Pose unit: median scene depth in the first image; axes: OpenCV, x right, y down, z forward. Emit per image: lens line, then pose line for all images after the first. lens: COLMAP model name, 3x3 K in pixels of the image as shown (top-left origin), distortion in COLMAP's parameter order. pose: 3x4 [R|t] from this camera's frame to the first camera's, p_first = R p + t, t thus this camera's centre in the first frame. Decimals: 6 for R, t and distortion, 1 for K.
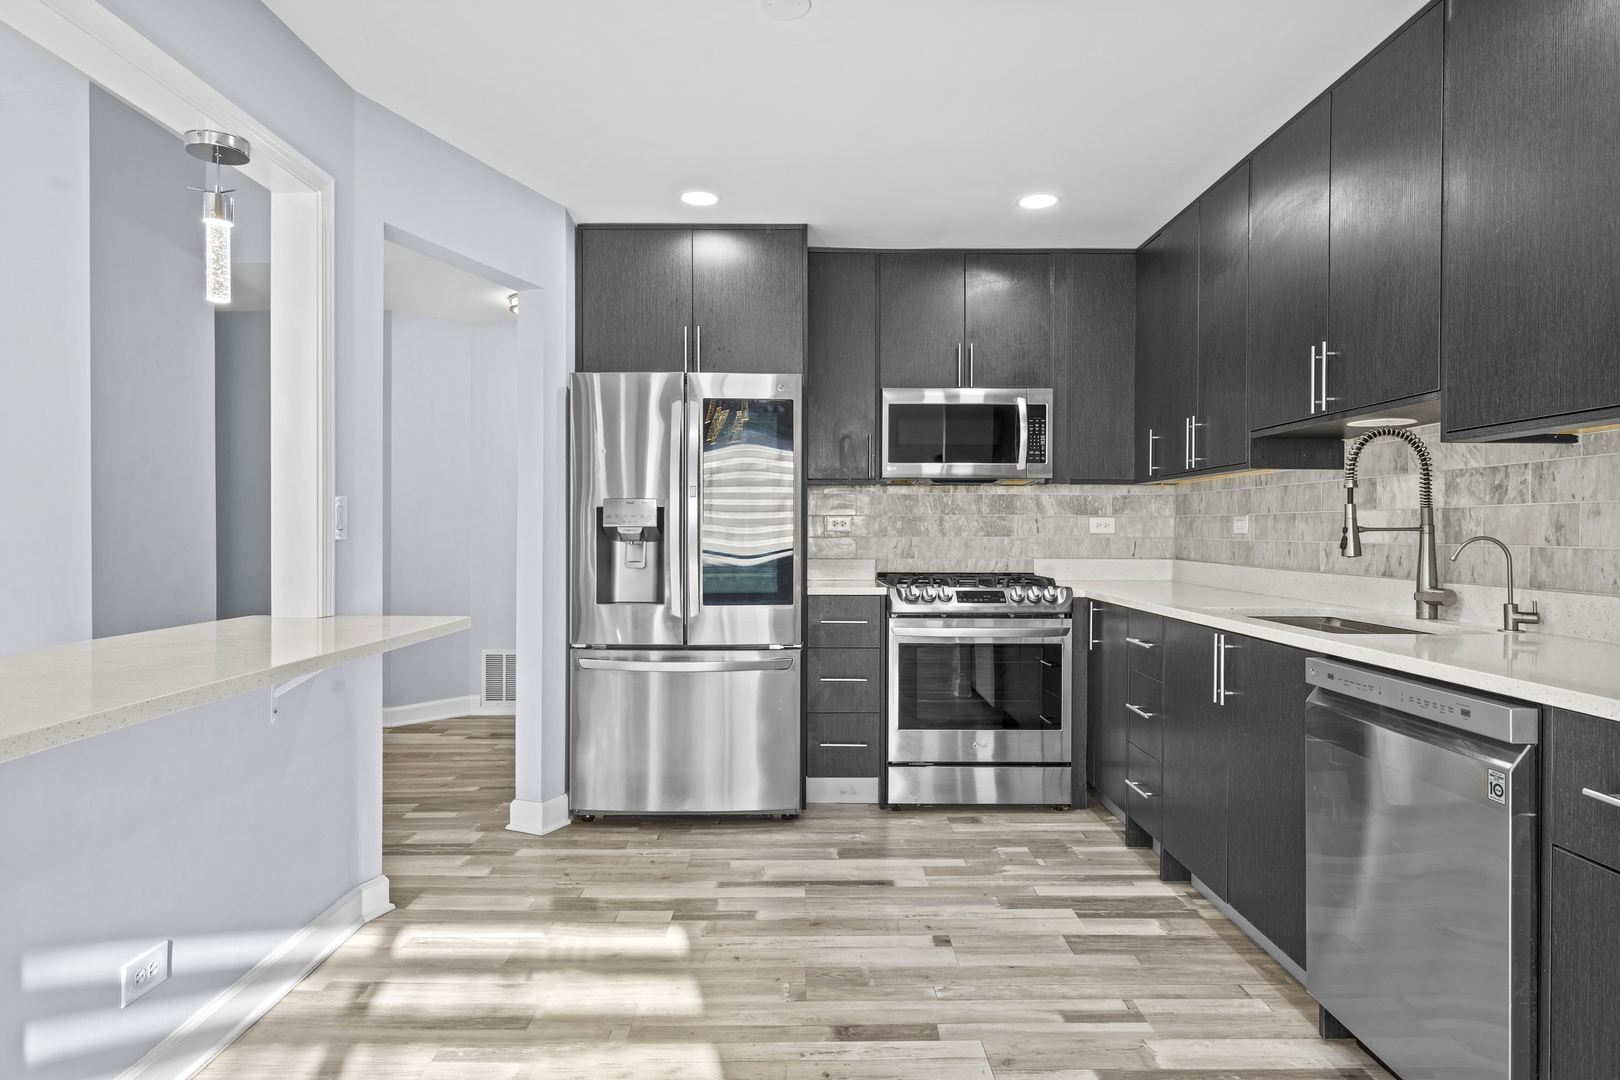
lens RADIAL K [[914.8, 0, 813.7], [0, 914.8, 536.0], [0, 0, 1]] dist [-0.005566, -0.000357]
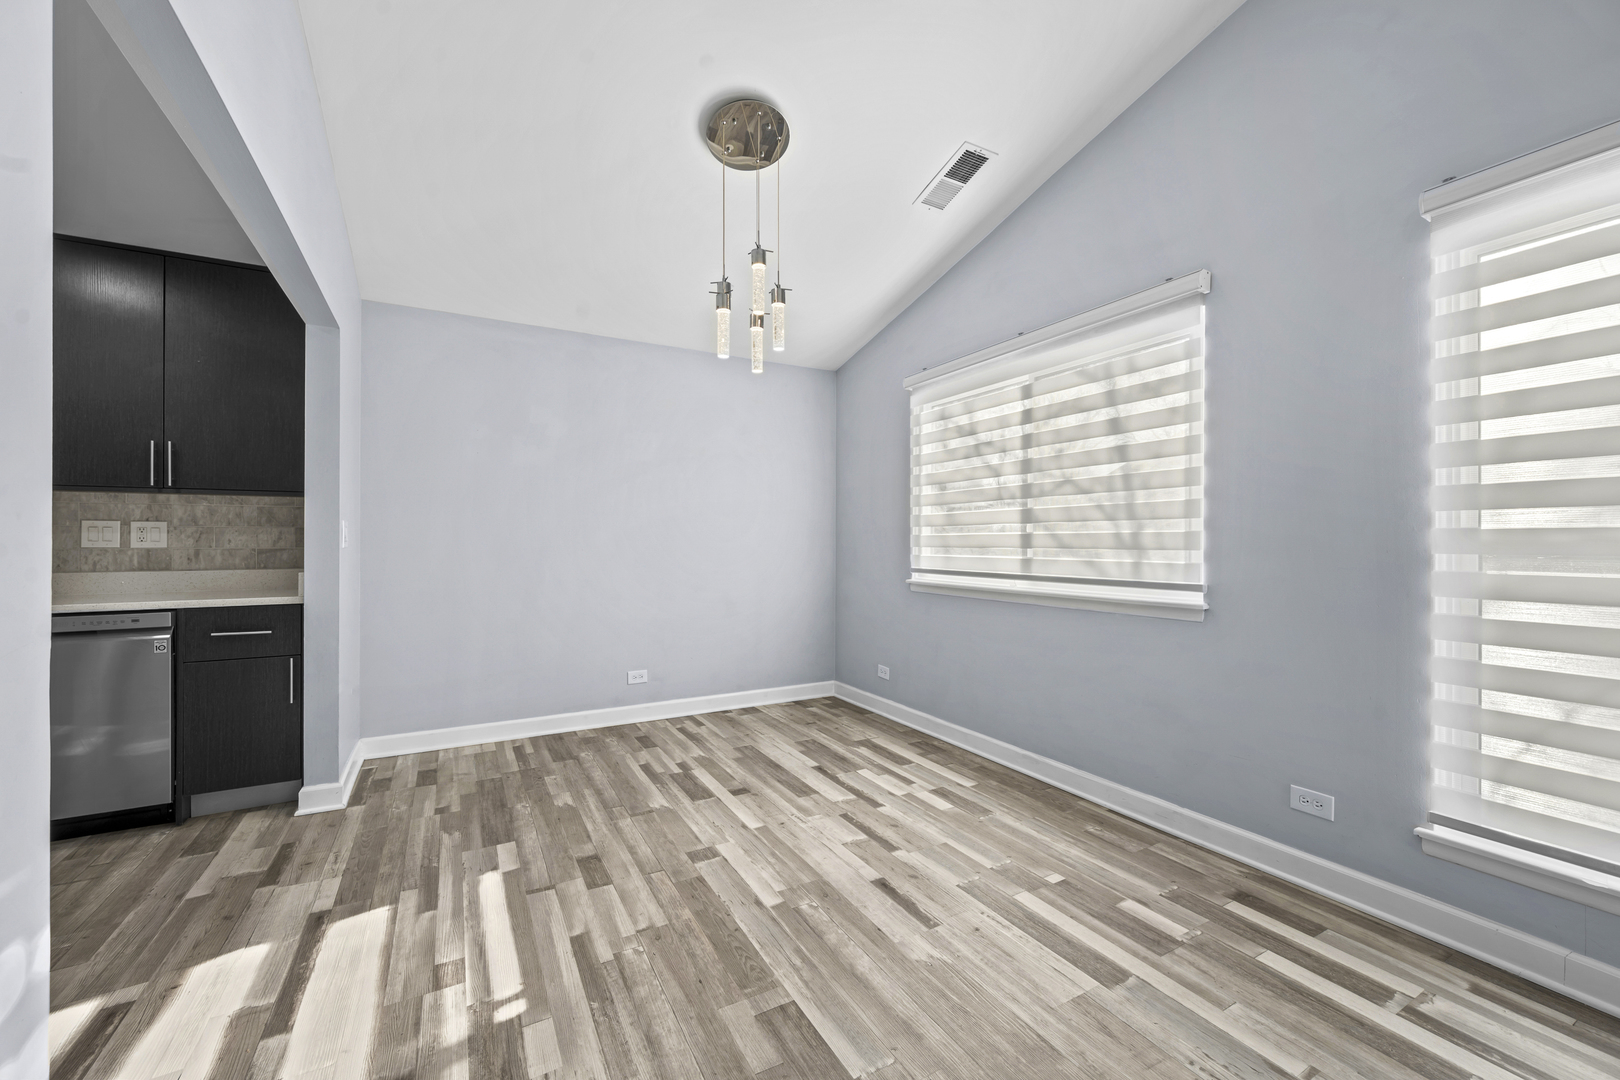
lens RADIAL K [[639.2, 0, 810.3], [0, 639.2, 539.4], [0, 0, 1]] dist [0.000598, -0.000343]
pose [[-0.474609, -0.004447, 0.880186, -0.674702], [0.003032, 0.999973, 0.006687, -0.006910], [-0.880192, 0.005842, -0.474583, 0.121171]]
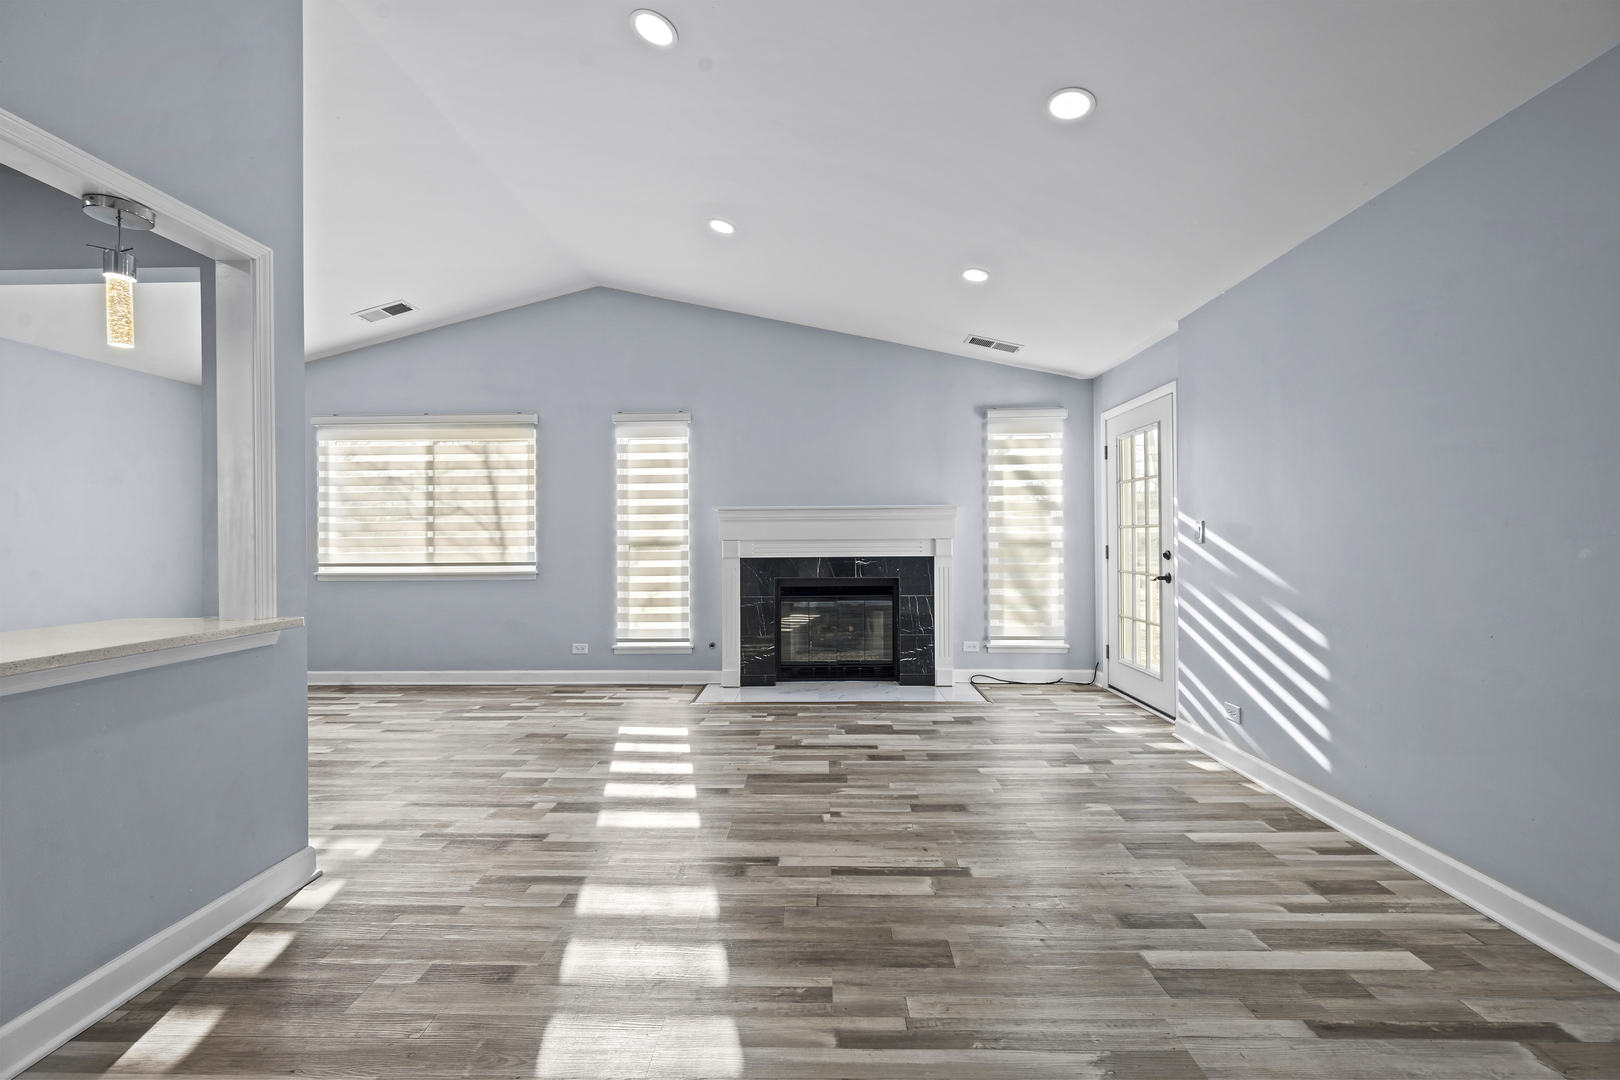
lens RADIAL K [[639.2, 0, 818.6], [0, 639.2, 539.3], [0, 0, 1]] dist [0.000598, -0.000343]
pose [[-0.999788, -0.000697, 0.020585, -0.956152], [-0.000491, 0.999950, 0.010009, -0.019189], [-0.020591, 0.009997, -0.999738, 0.898331]]
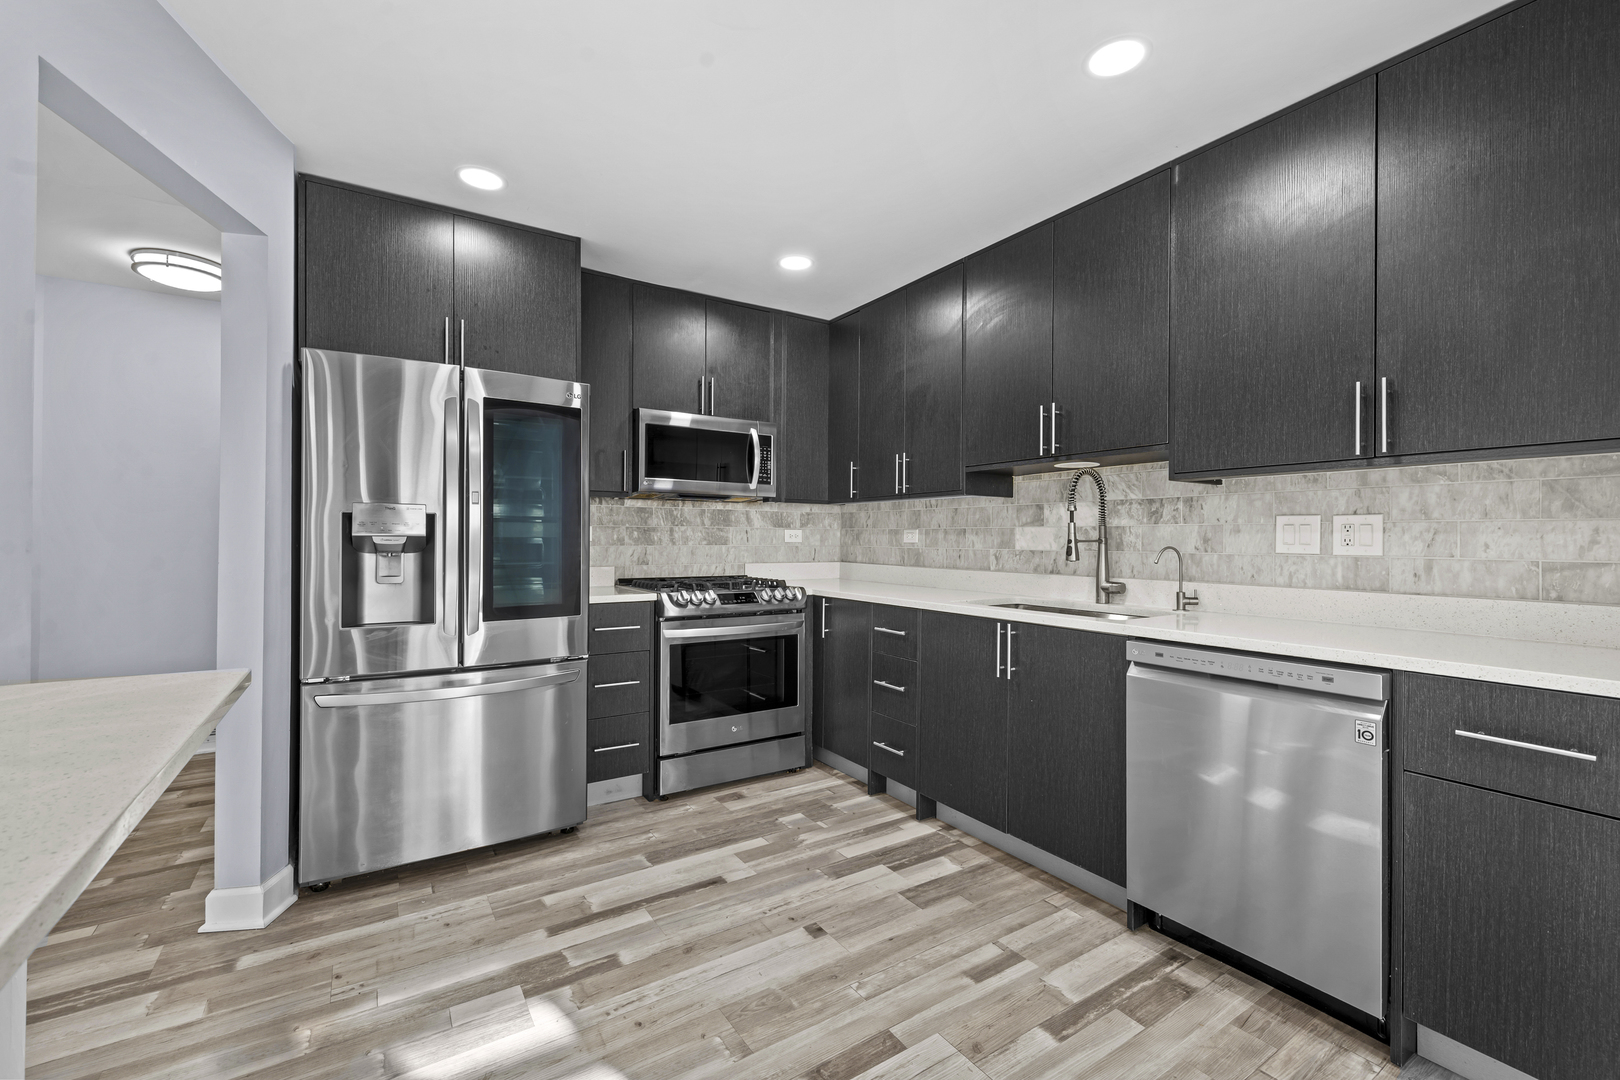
lens RADIAL K [[680.8, 0, 811.3], [0, 680.8, 537.6], [0, 0, 1]] dist [-0.001932, 0.000552]
pose [[0.844773, 0.002339, 0.535120, -0.212803], [0.000781, 0.999984, -0.005603, -0.005161], [-0.535125, 0.005151, 0.844757, 0.250250]]
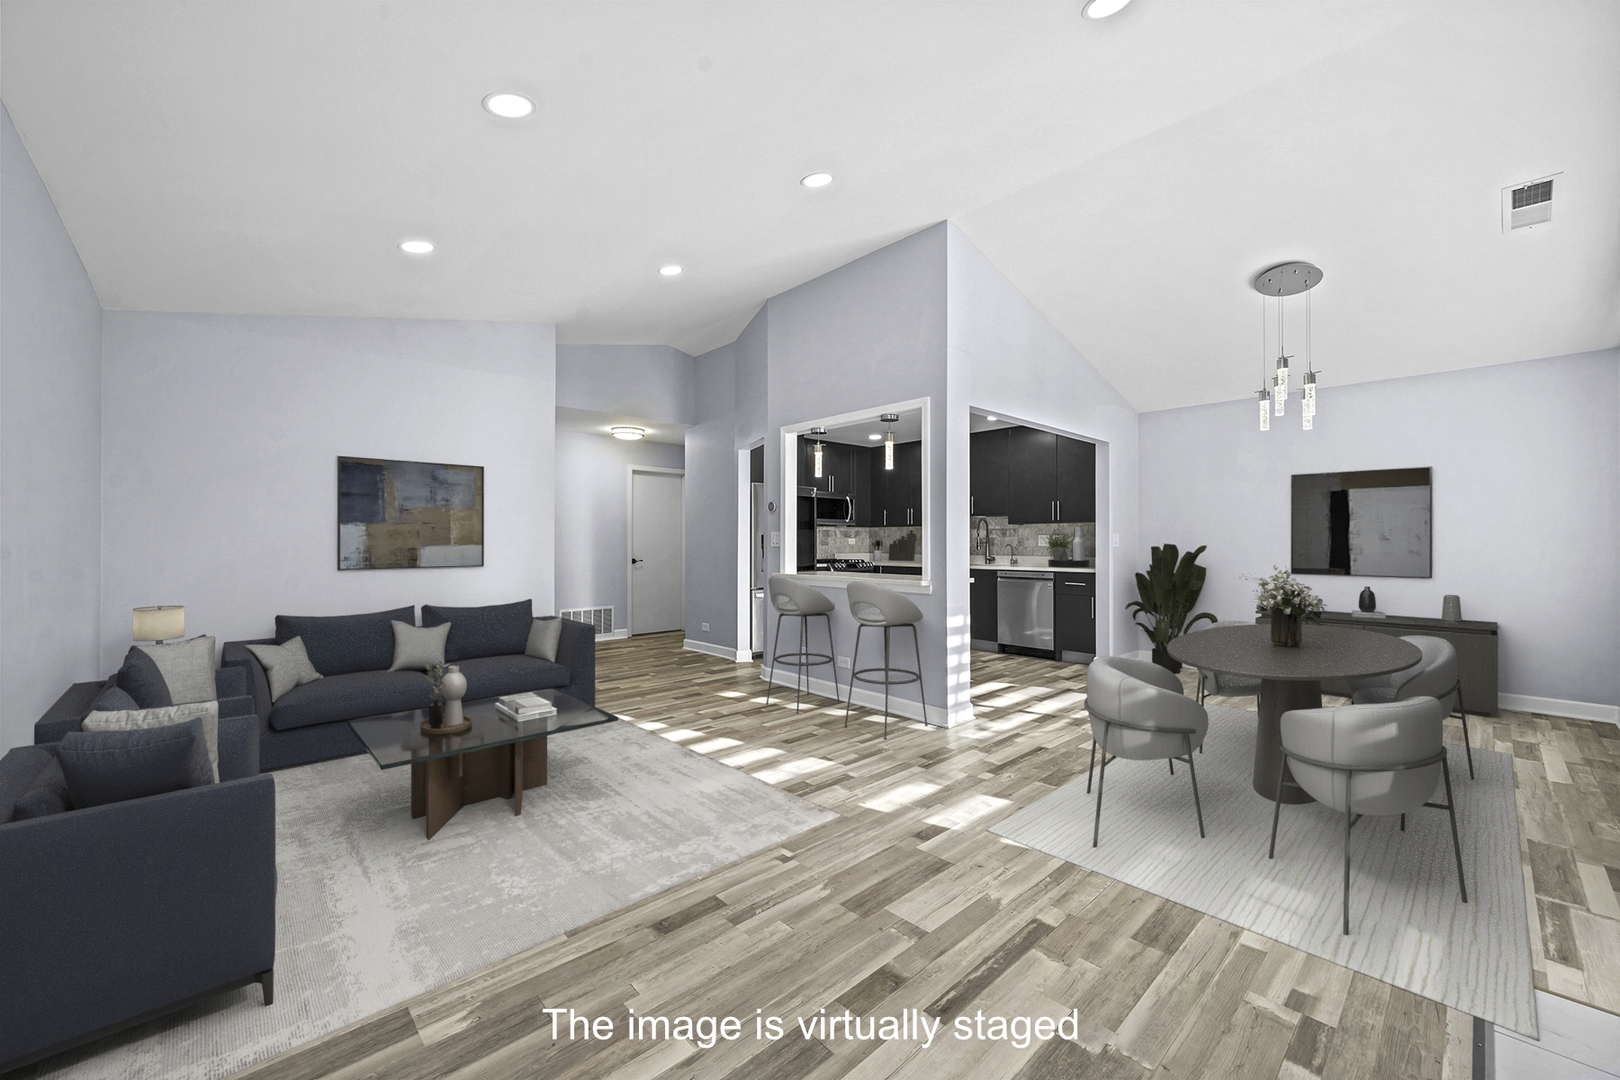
lens RADIAL K [[639.2, 0, 799.5], [0, 639.2, 539.5], [0, 0, 1]] dist [0.000598, -0.000343]
pose [[0.748340, -0.004367, 0.663301, -1.418707], [0.010249, 0.999935, -0.004980, -0.011625], [-0.663236, 0.010525, 0.748337, -0.462708]]
